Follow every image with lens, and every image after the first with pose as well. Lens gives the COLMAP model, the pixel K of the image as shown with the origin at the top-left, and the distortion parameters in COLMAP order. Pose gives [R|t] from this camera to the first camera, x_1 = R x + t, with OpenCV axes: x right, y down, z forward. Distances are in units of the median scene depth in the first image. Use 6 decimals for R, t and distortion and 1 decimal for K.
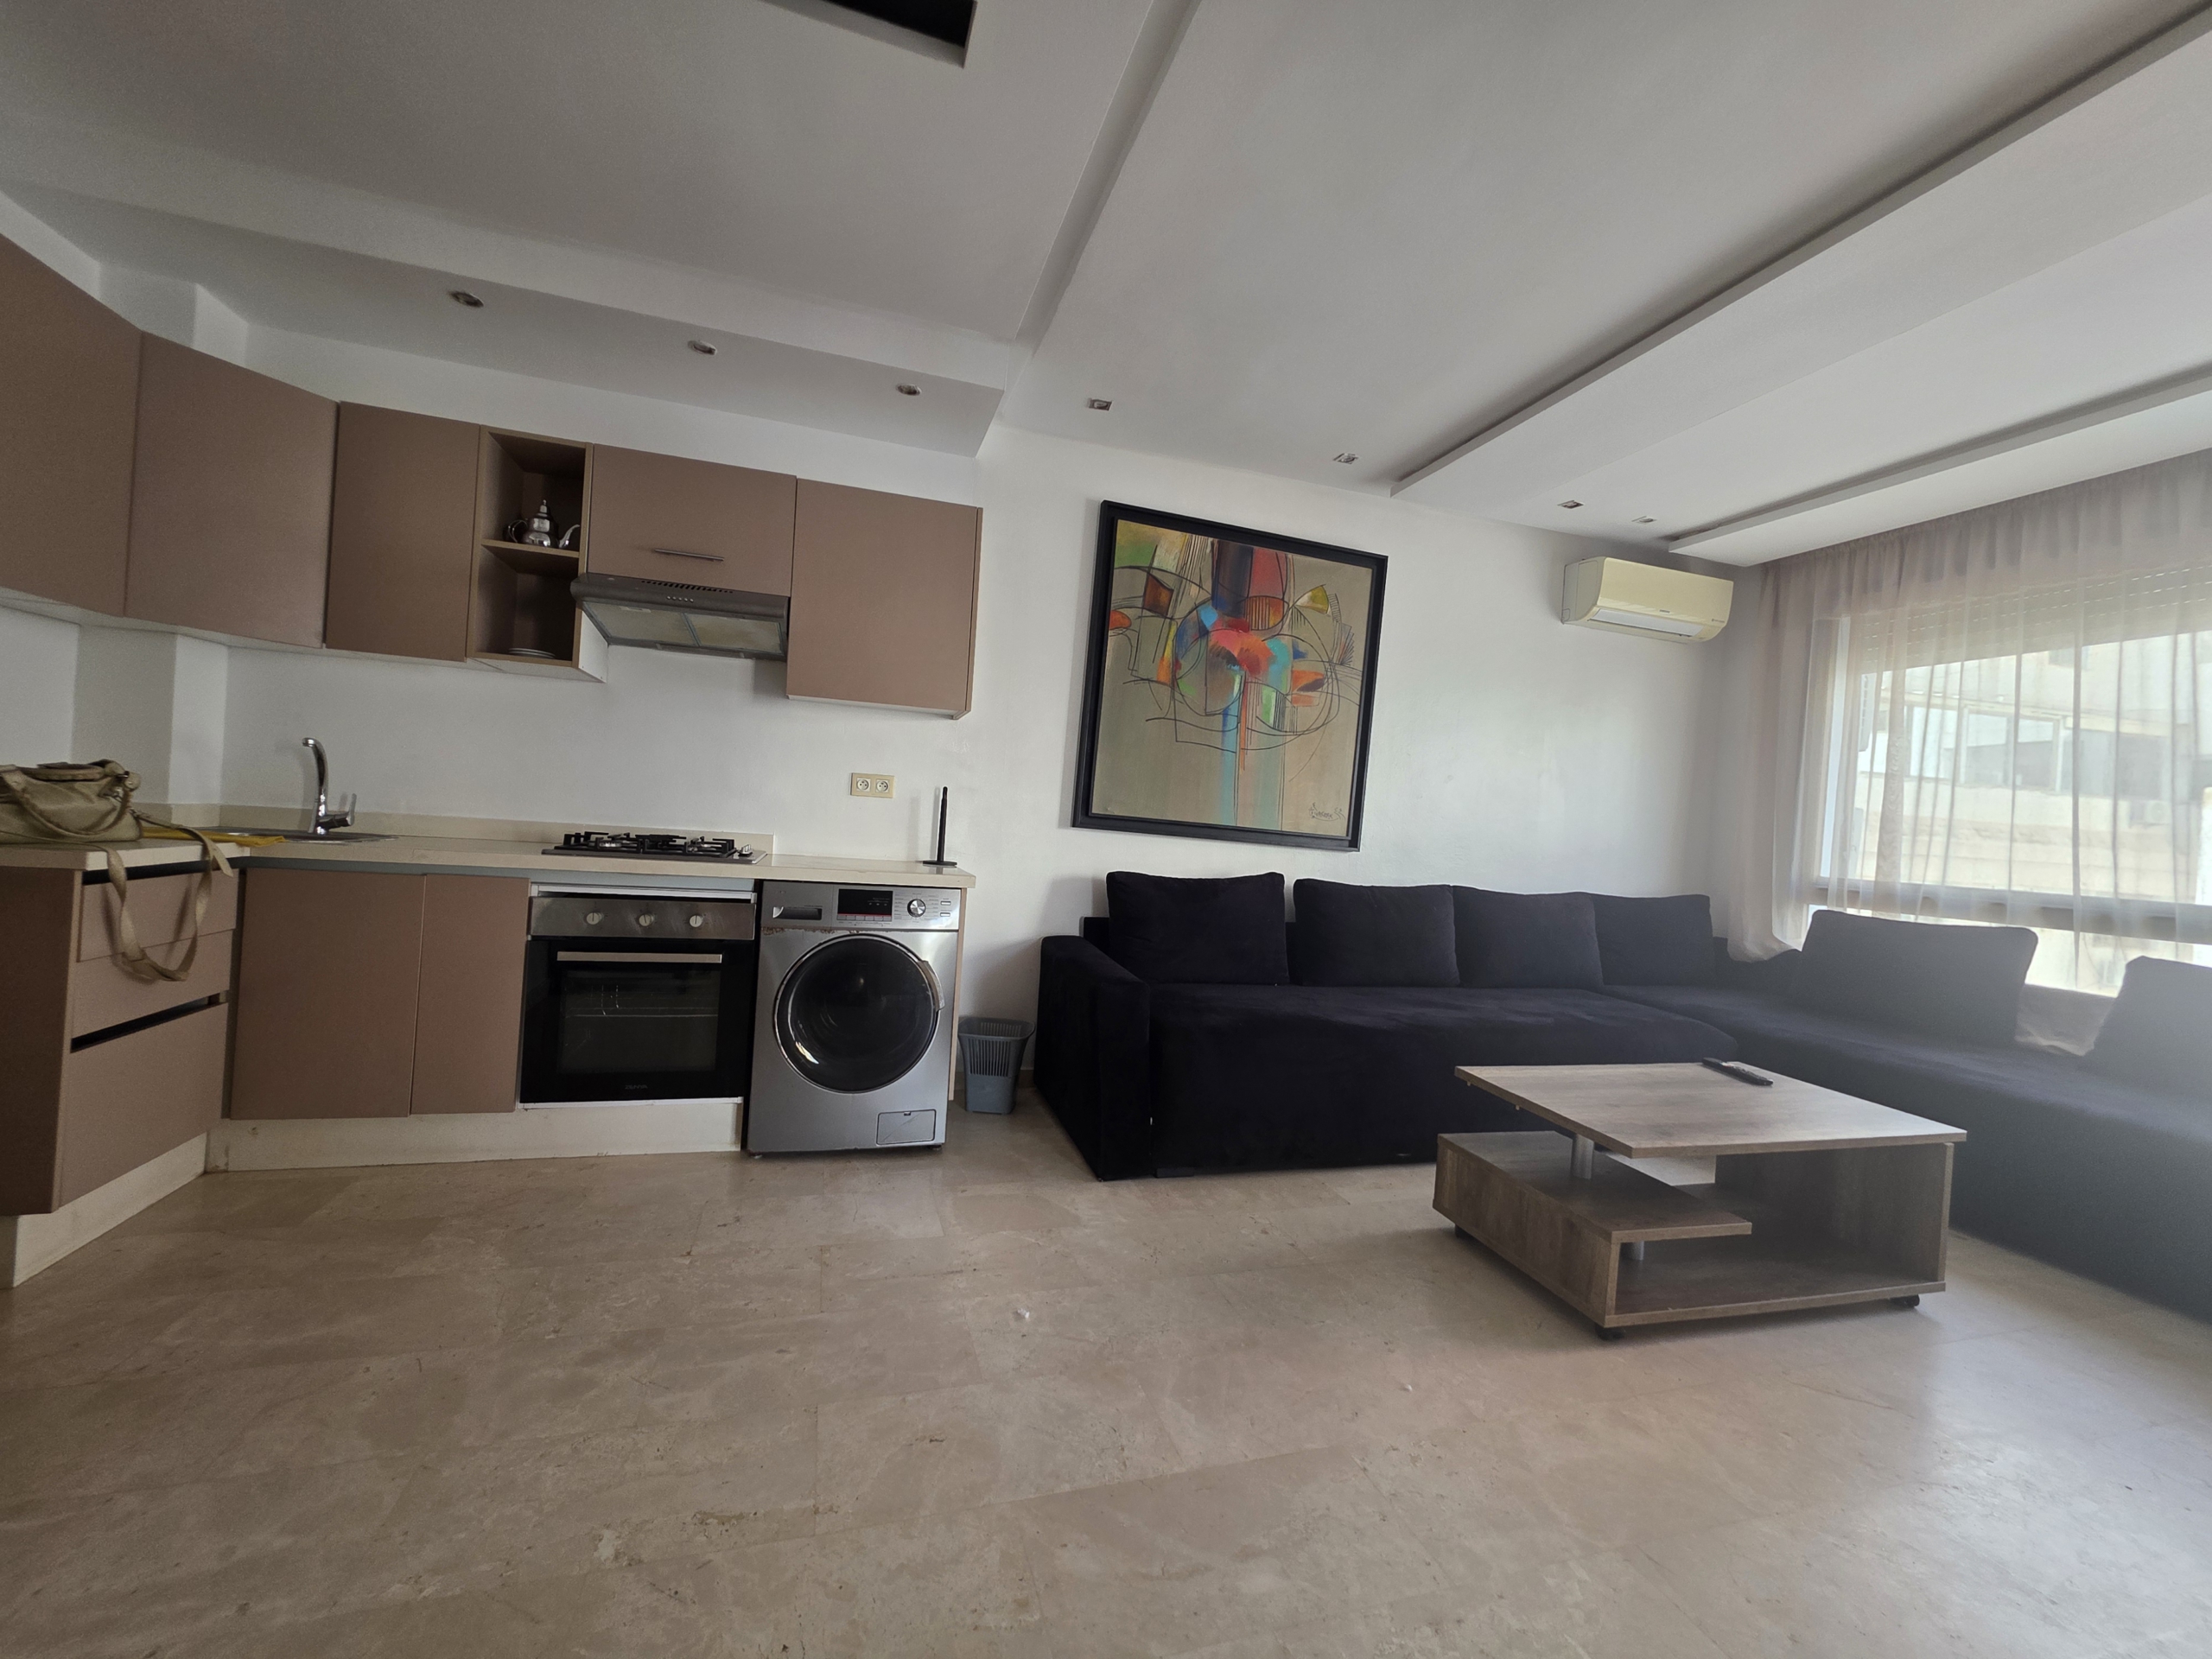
lens RADIAL K [[879.1, 0, 1099.6], [0, 879.1, 832.1], [0, 0, 1]] dist [-0.000041, -0.000074]
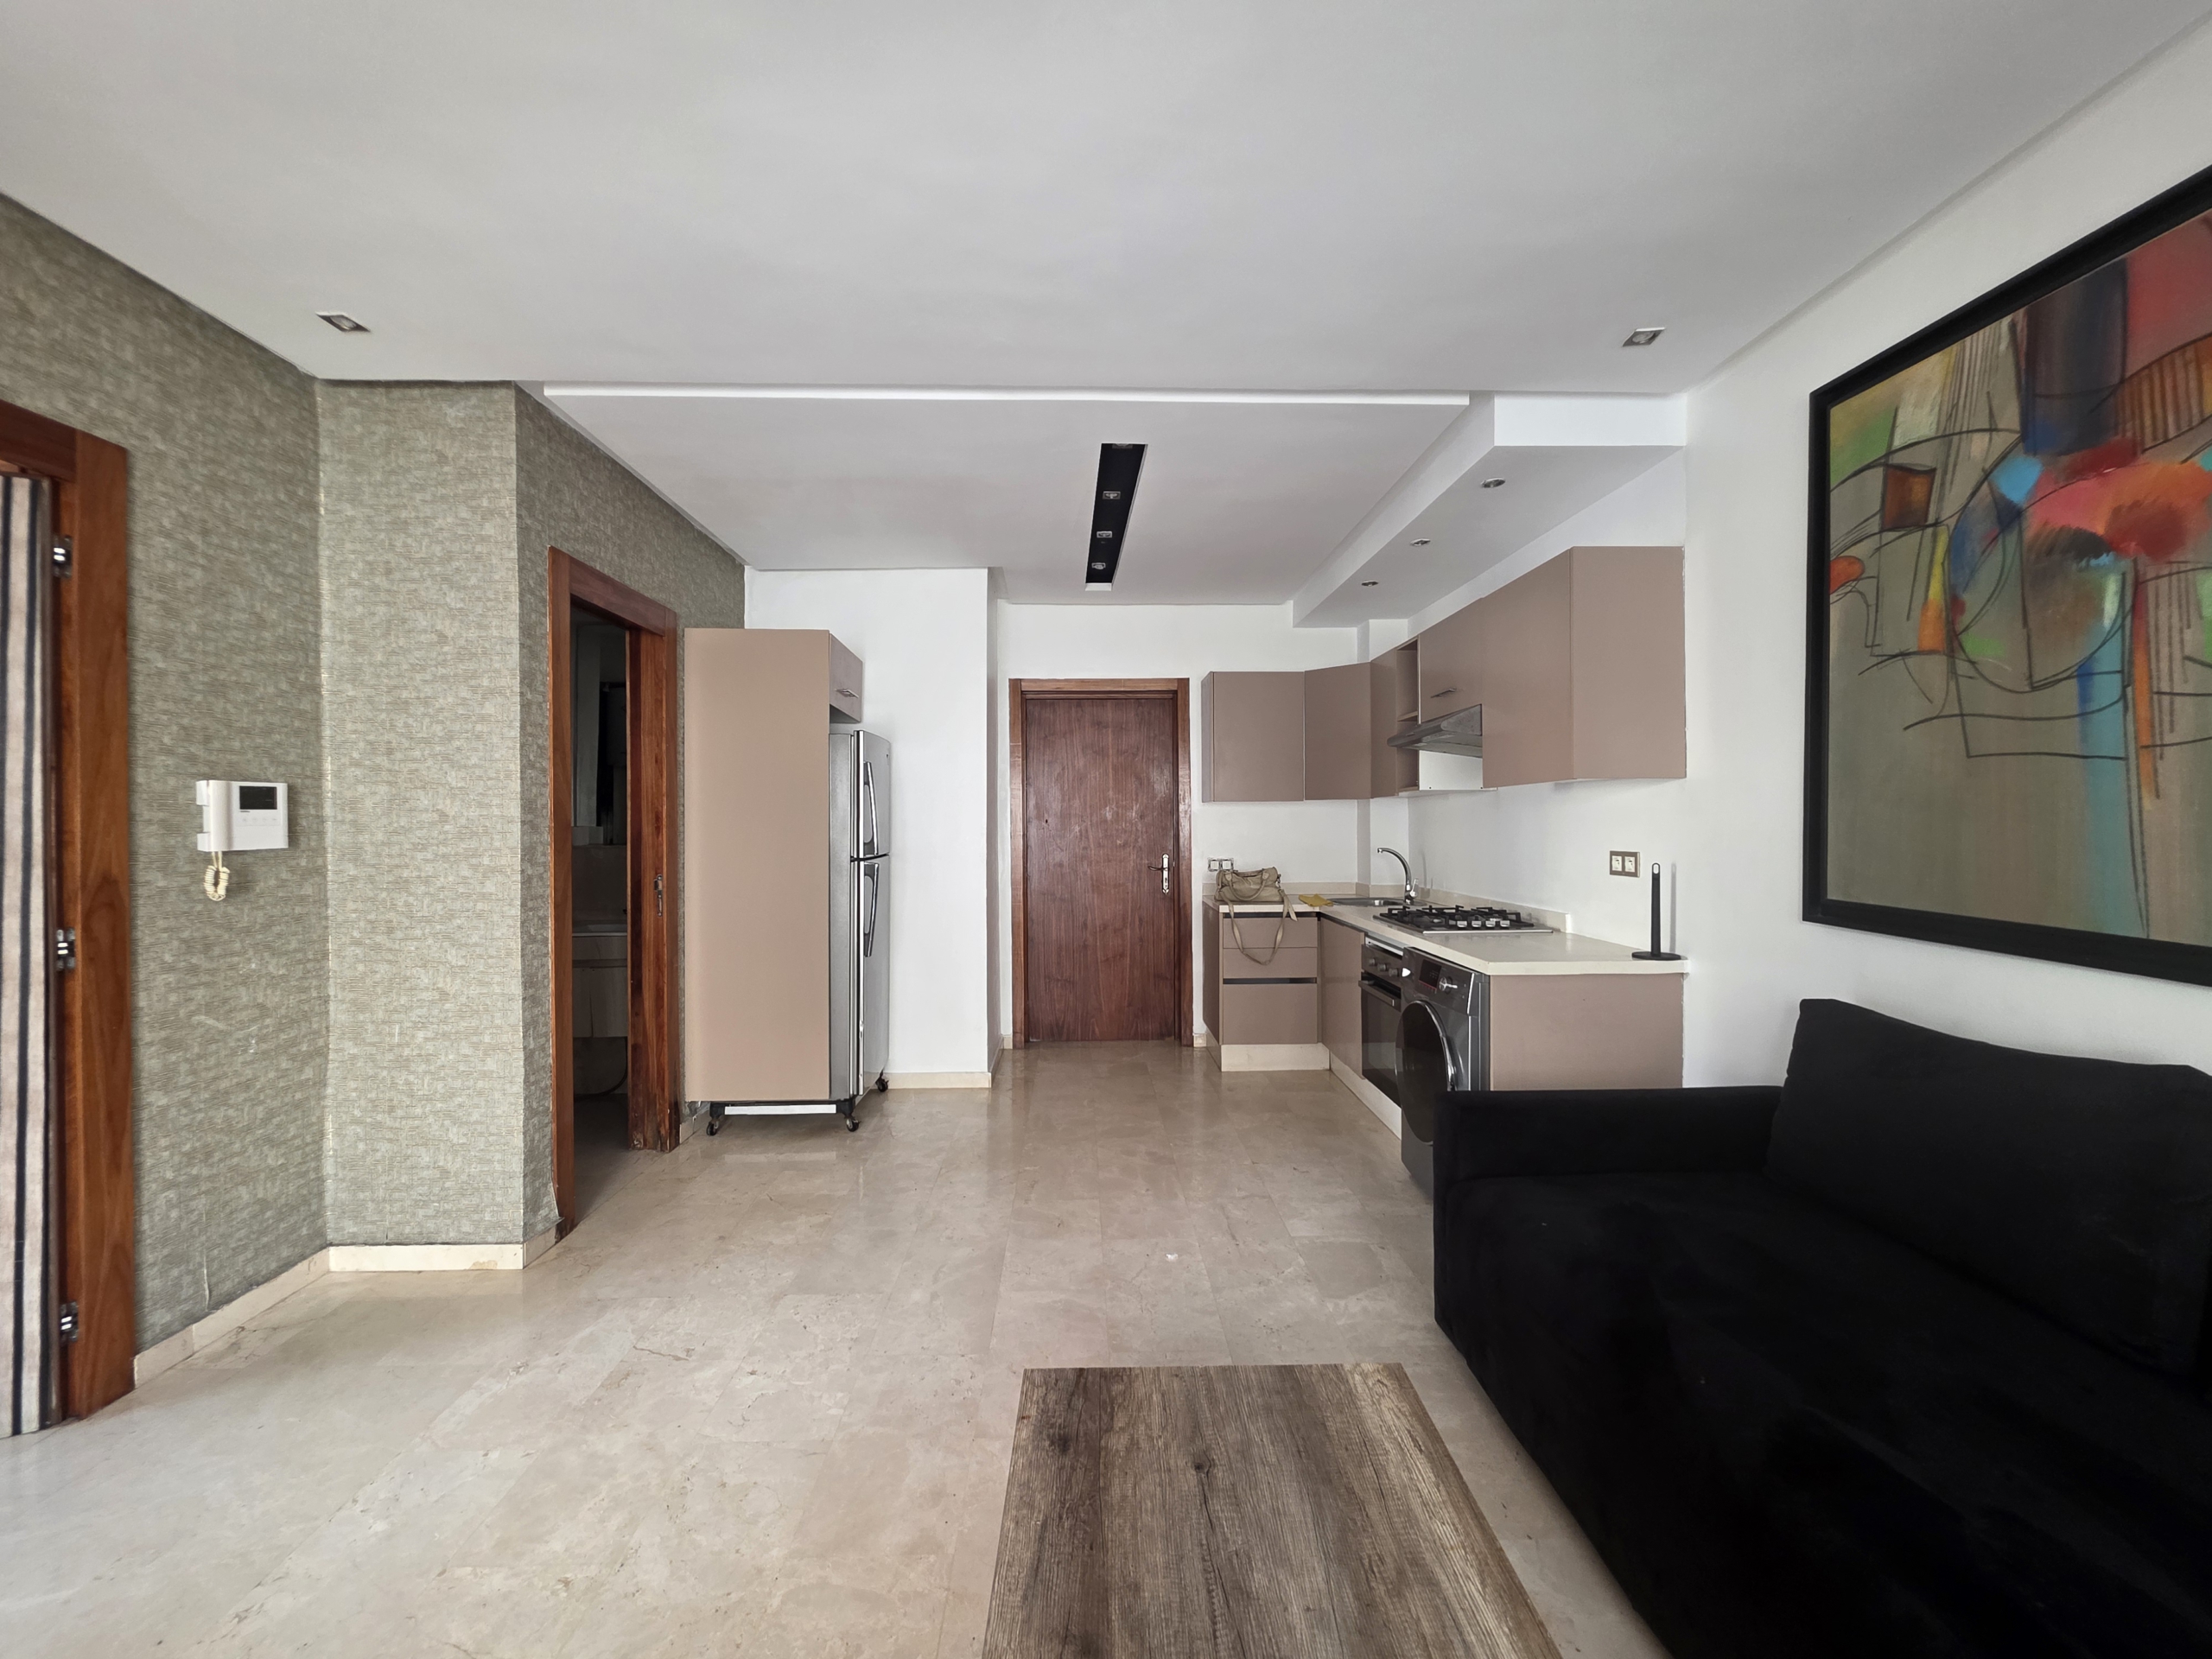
lens RADIAL K [[879.1, 0, 1104.3], [0, 879.1, 827.2], [0, 0, 1]] dist [-0.000041, -0.000074]
pose [[-0.265496, -0.059183, -0.962294, 0.715012], [-0.018186, 0.998244, -0.056376, -0.027409], [0.963940, 0.002533, -0.266106, 0.682641]]
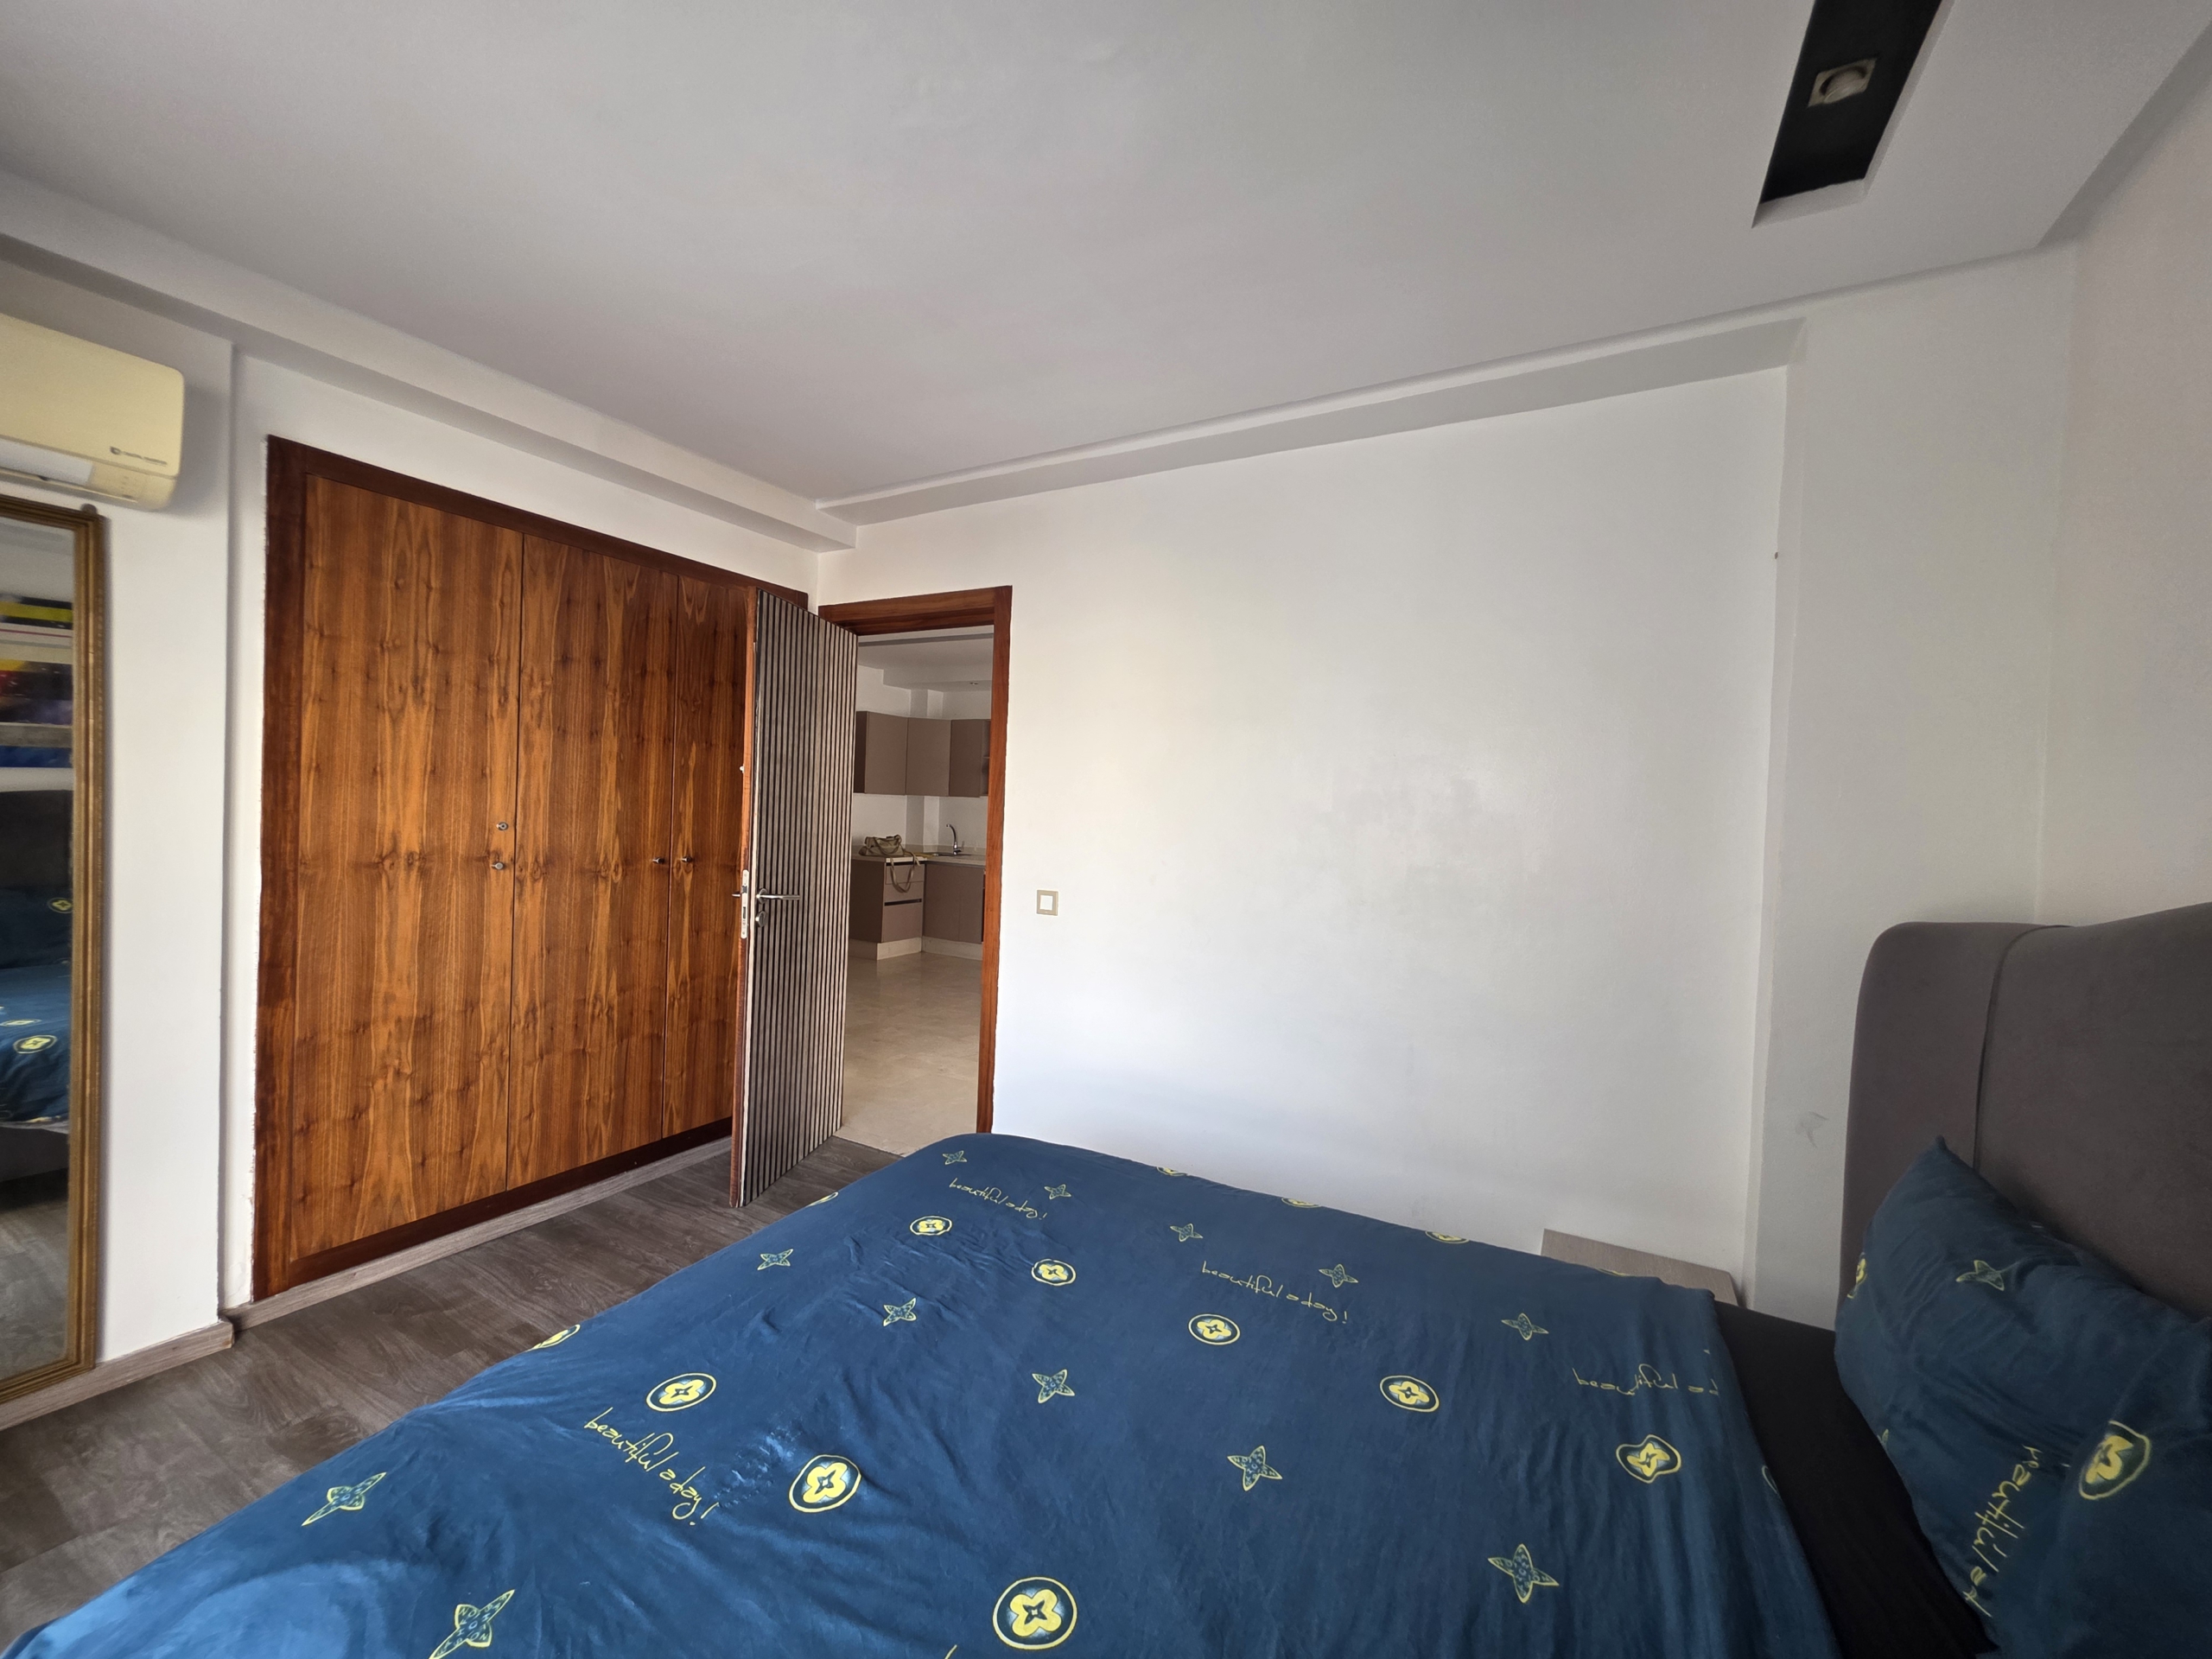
lens RADIAL K [[879.1, 0, 1106.4], [0, 879.1, 827.4], [0, 0, 1]] dist [-0.000041, -0.000074]
pose [[0.691827, -0.024603, -0.721644, 1.310976], [-0.000055, 0.999418, -0.034125, 0.009435], [0.722063, 0.023649, 0.691423, -0.577463]]
